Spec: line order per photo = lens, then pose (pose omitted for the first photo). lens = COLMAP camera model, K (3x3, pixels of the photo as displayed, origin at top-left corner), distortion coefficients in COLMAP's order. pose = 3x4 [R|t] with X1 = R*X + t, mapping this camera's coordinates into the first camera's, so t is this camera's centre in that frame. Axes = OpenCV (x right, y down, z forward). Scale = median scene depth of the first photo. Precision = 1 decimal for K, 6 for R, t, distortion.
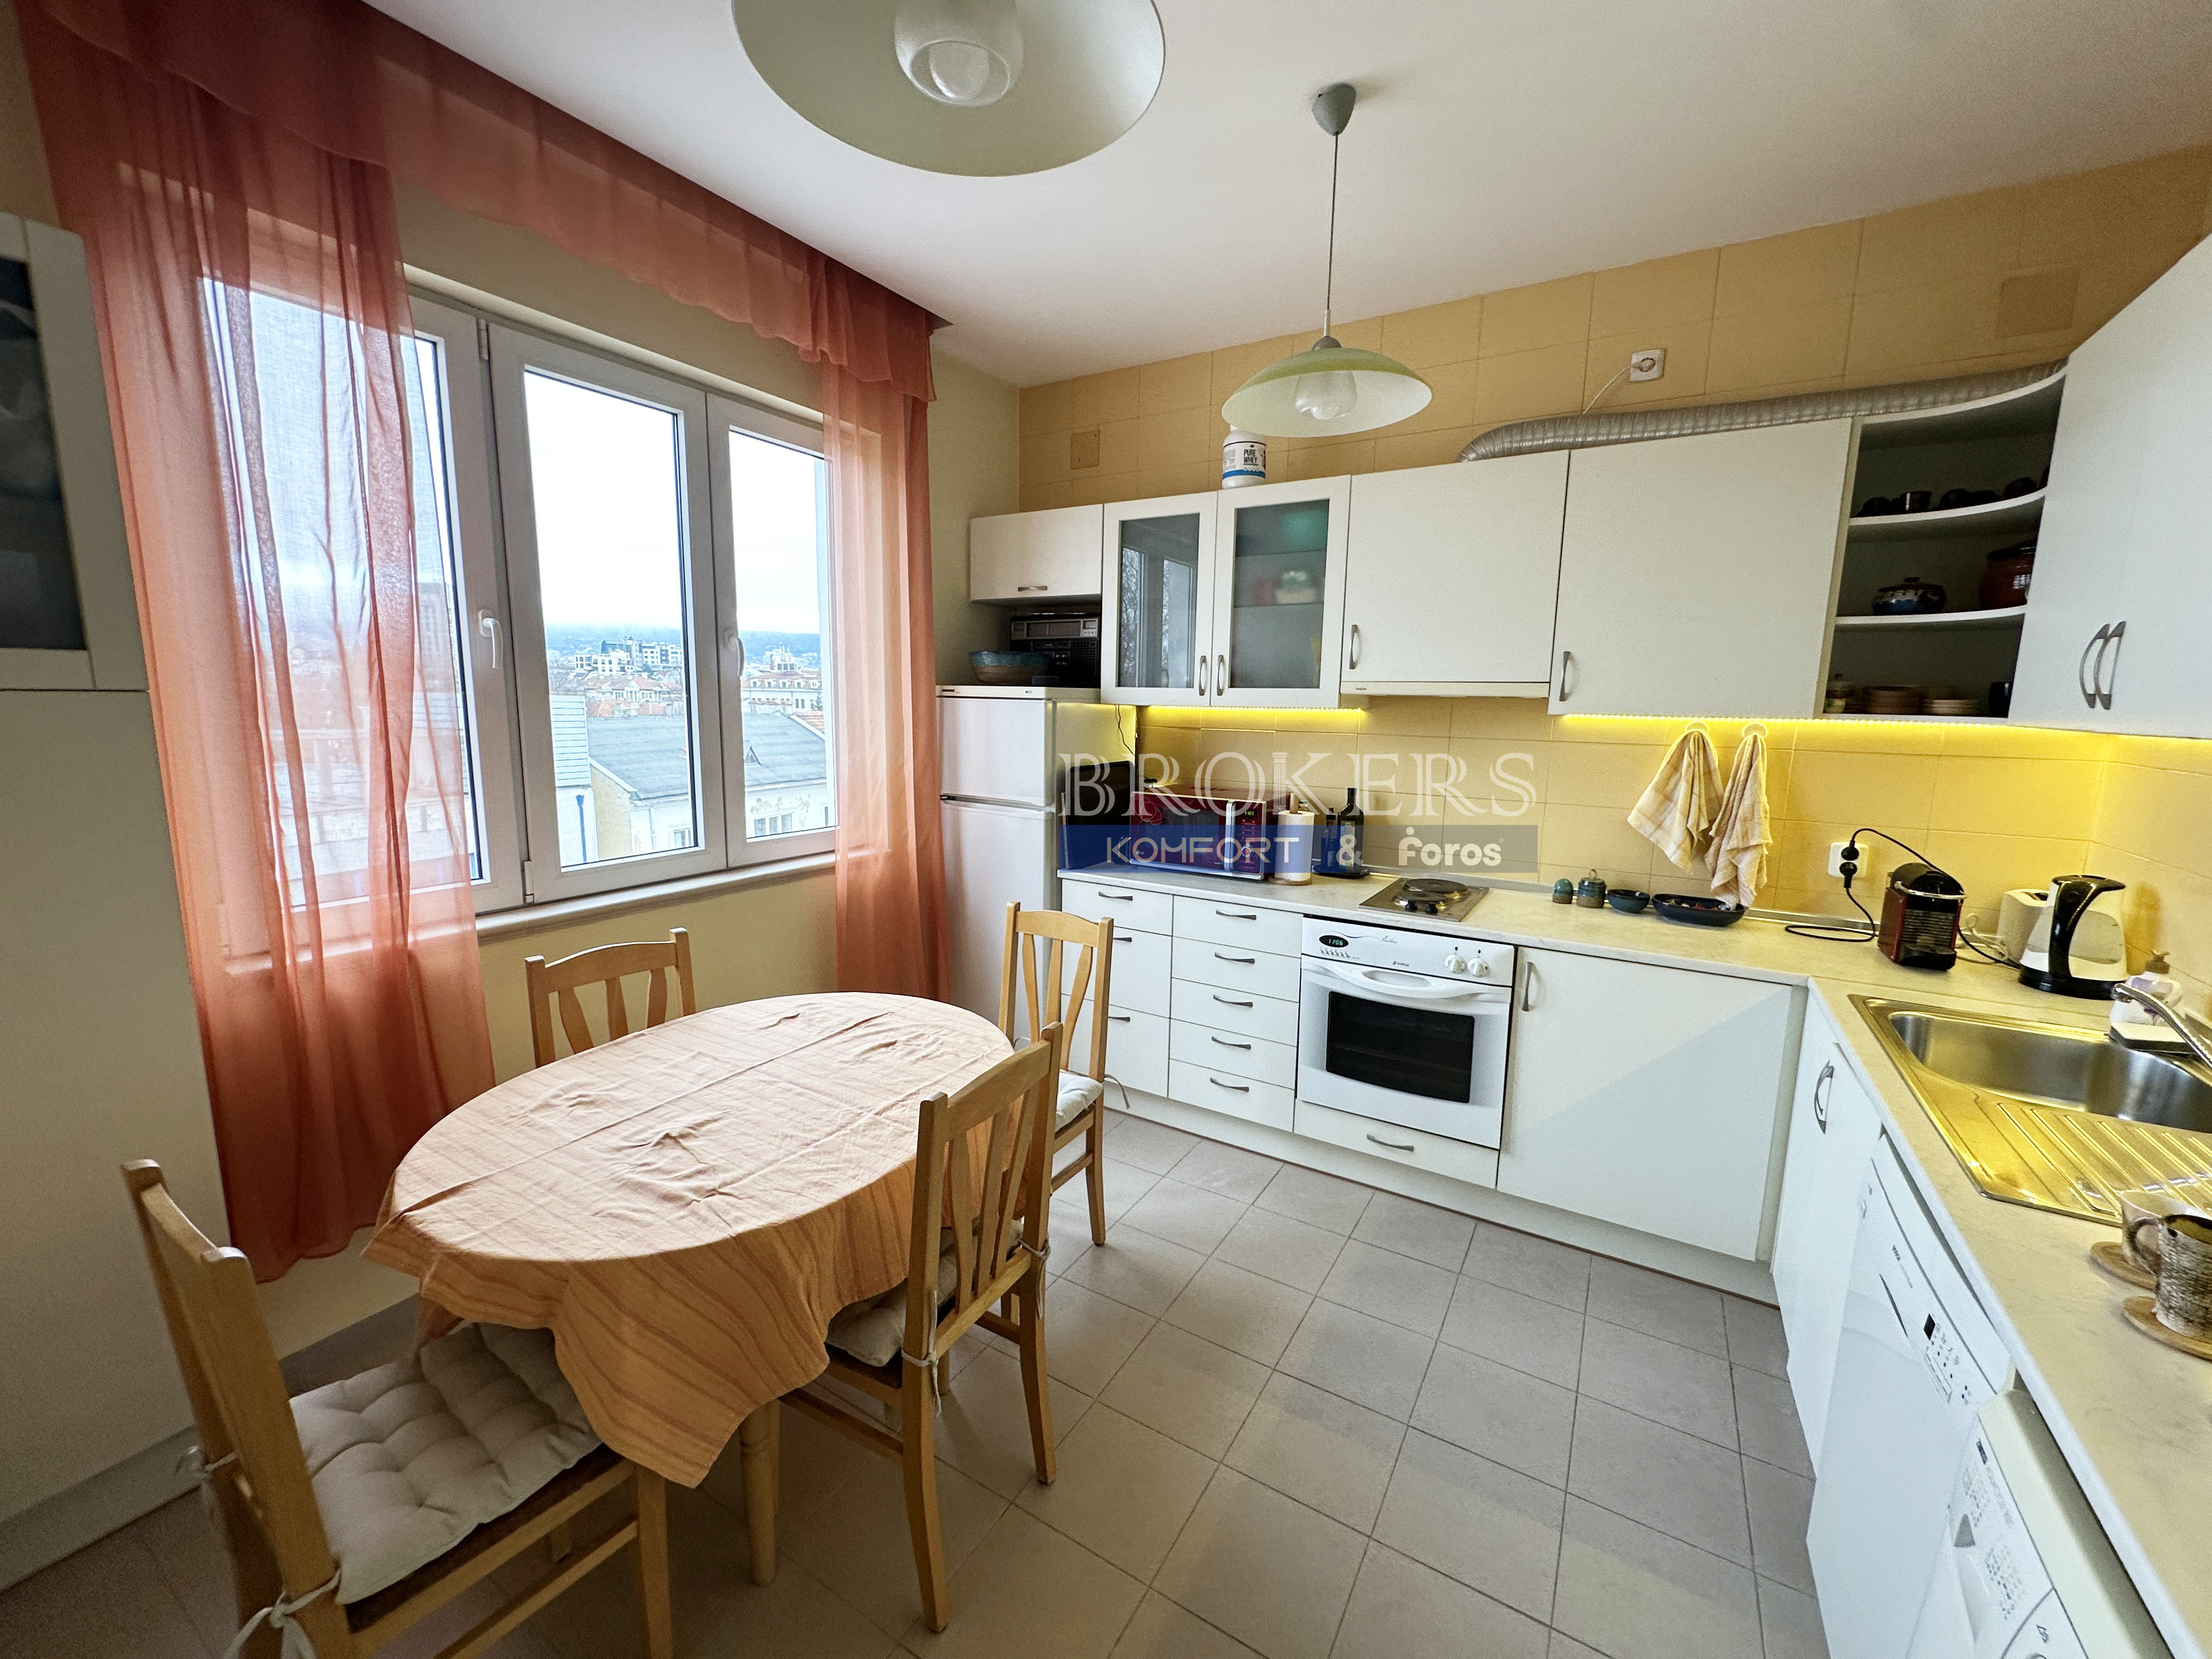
lens RADIAL K [[888.3, 0, 1100.7], [0, 888.3, 830.3], [0, 0, 1]] dist [-0.002021, 0.000872]
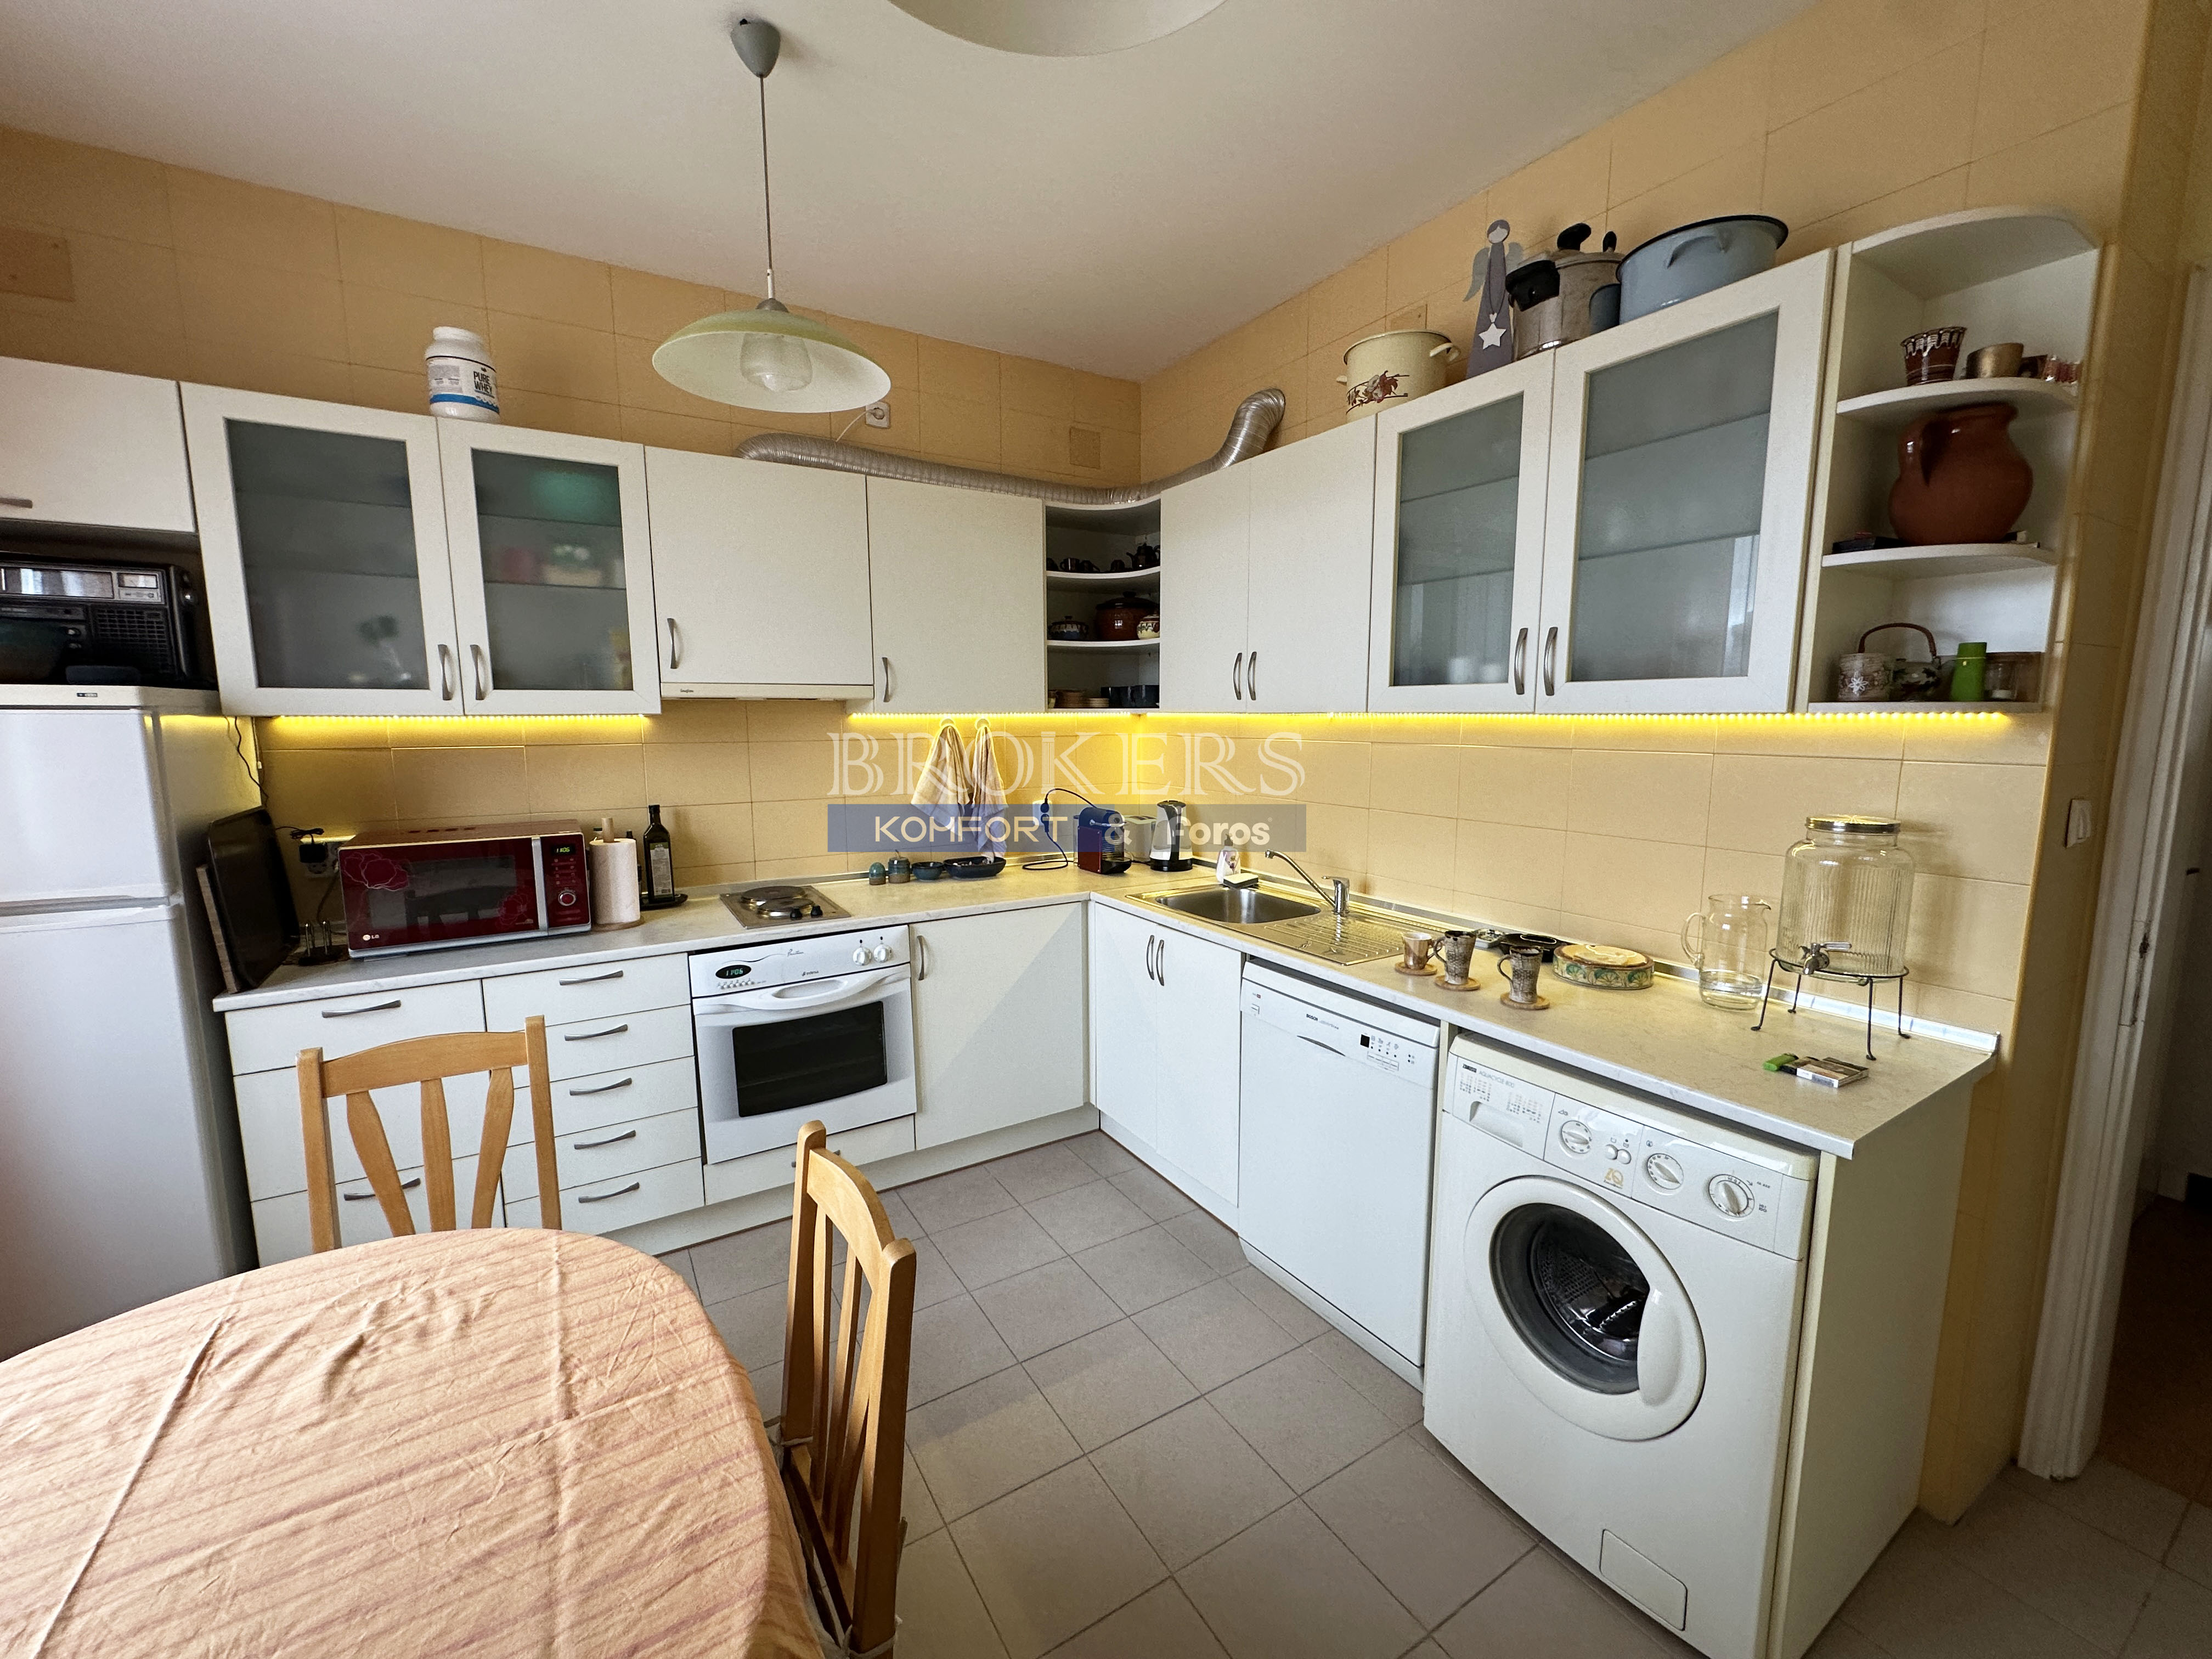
lens RADIAL K [[888.3, 0, 1100.7], [0, 888.3, 830.3], [0, 0, 1]] dist [-0.002021, 0.000872]
pose [[0.451394, -0.133241, 0.882321, -0.356785], [0.144543, 0.986649, 0.075047, -0.030717], [-0.880540, 0.093657, 0.464626, 0.256143]]
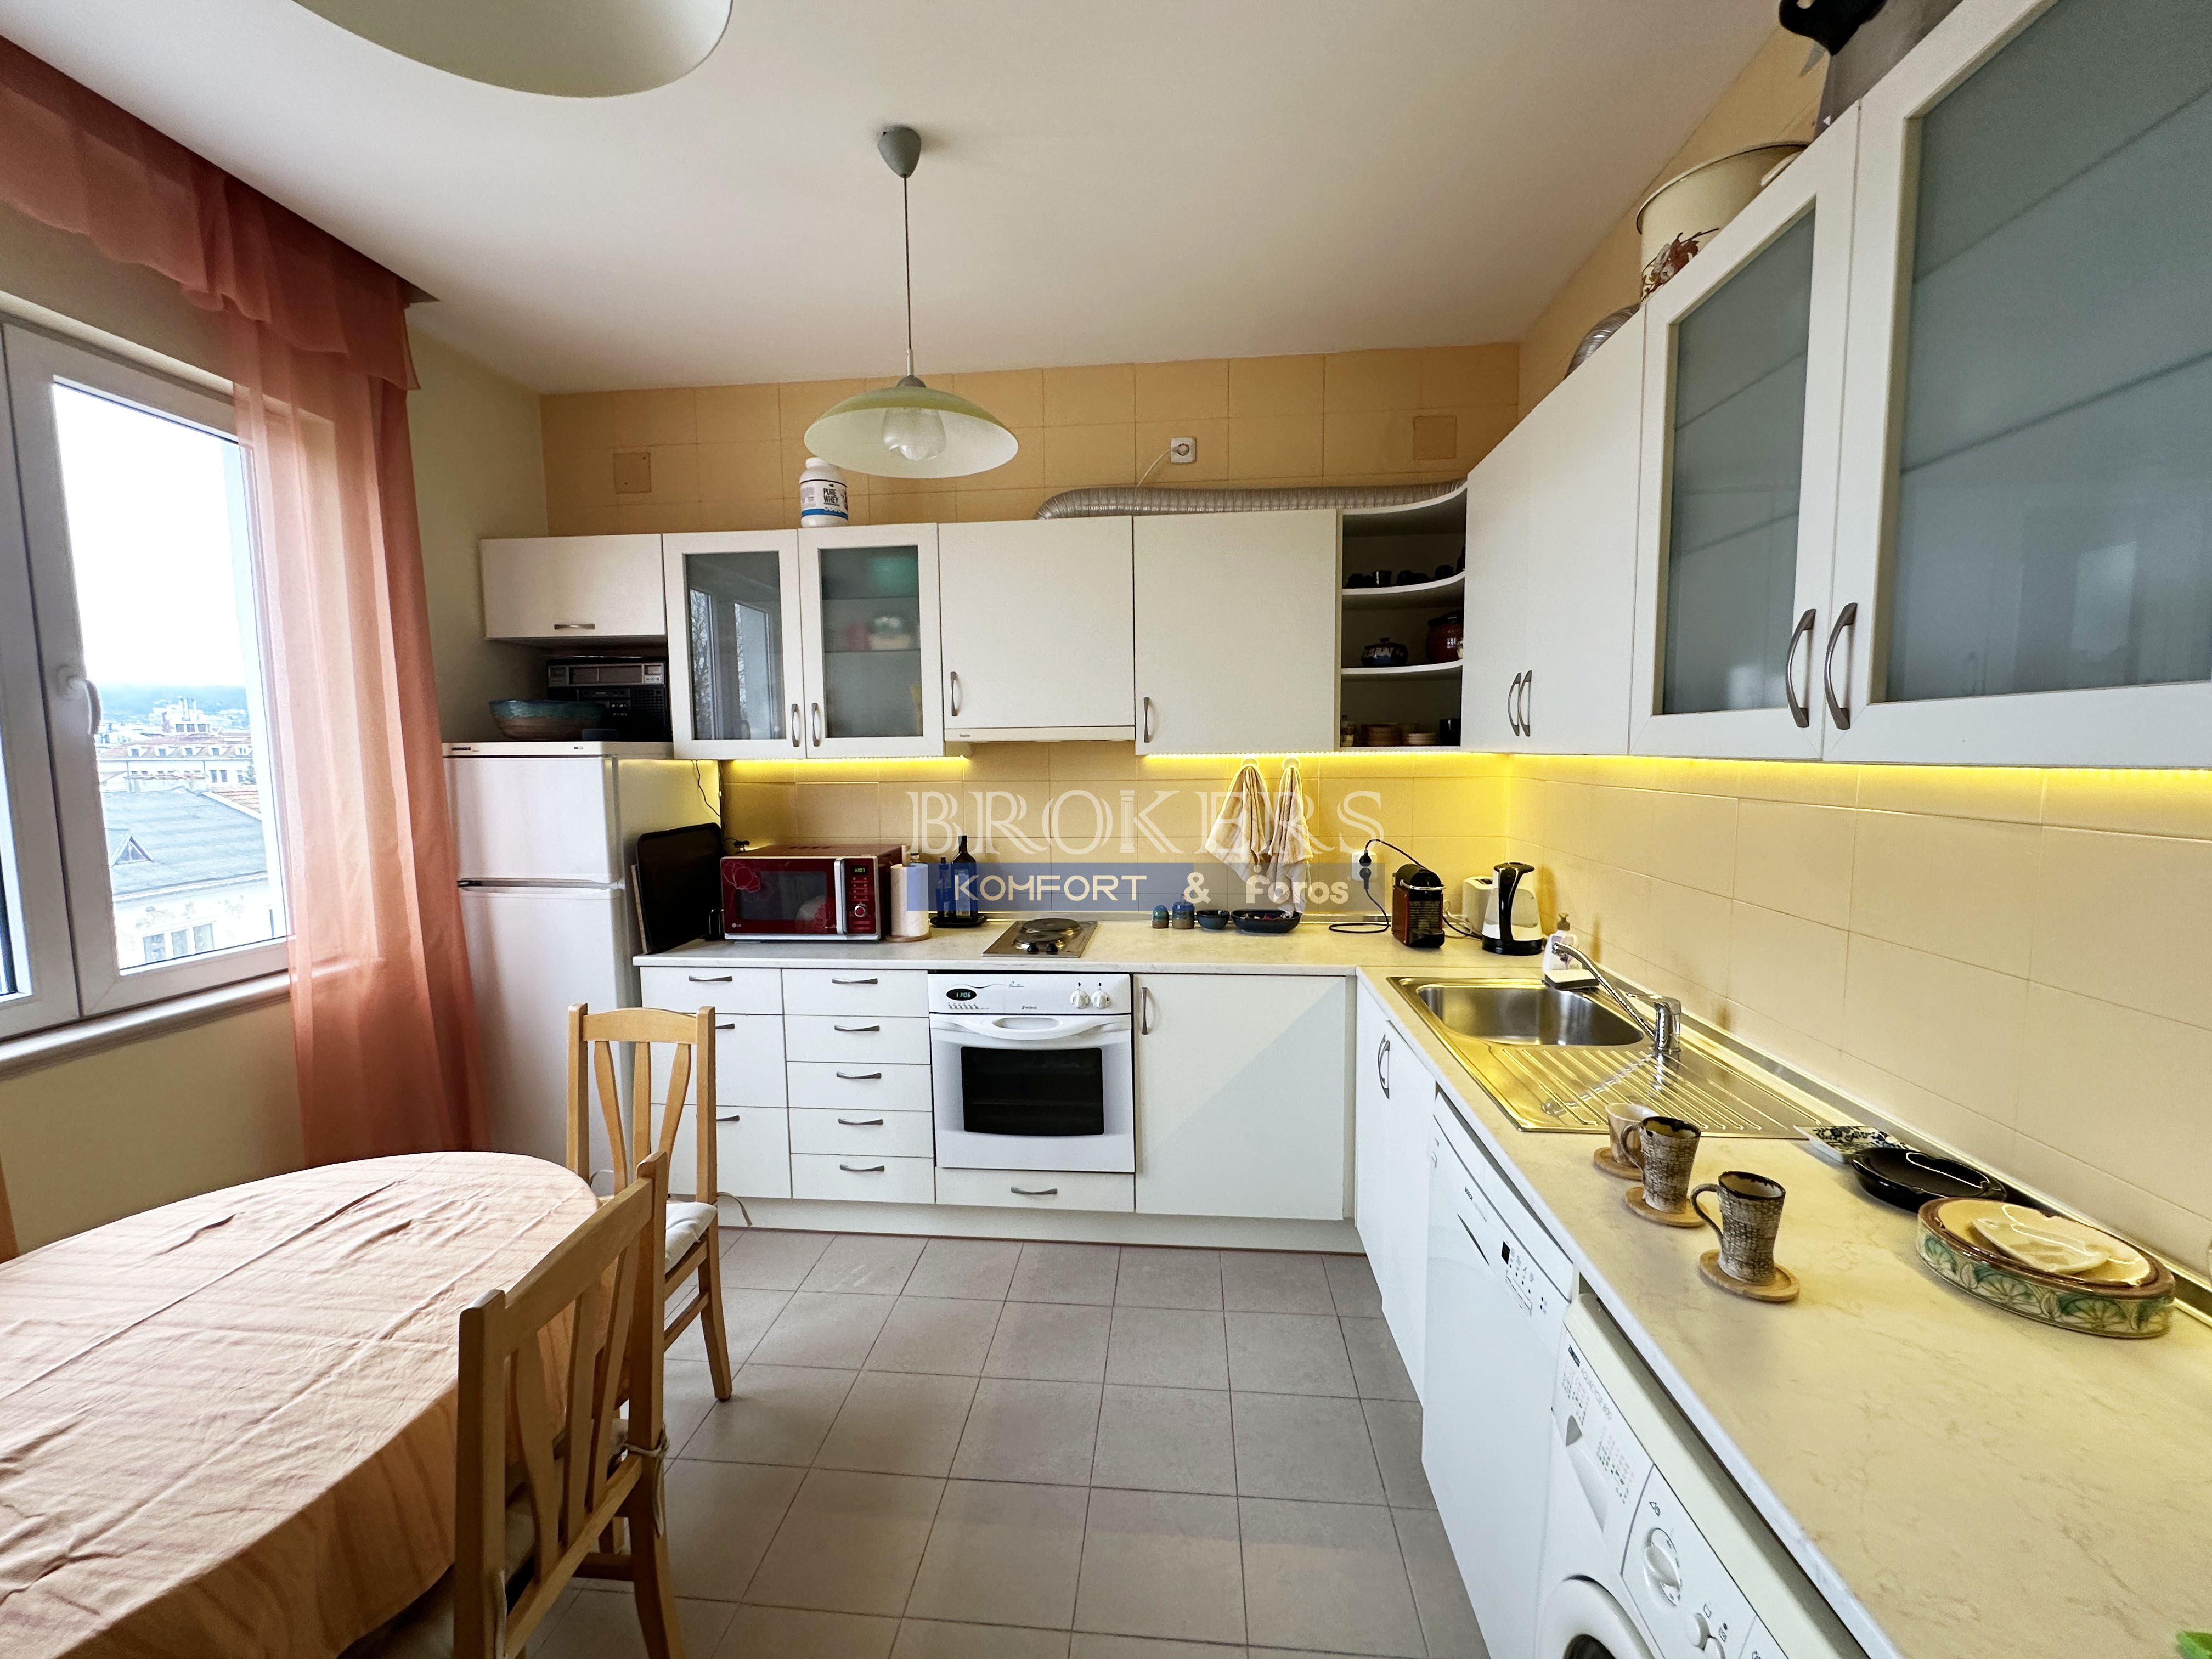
lens RADIAL K [[888.3, 0, 1100.7], [0, 888.3, 830.3], [0, 0, 1]] dist [-0.002021, 0.000872]
pose [[0.896578, -0.066539, 0.437858, -0.014040], [0.092040, 0.995058, -0.037250, -0.003231], [-0.433216, 0.073698, 0.898272, 0.054396]]
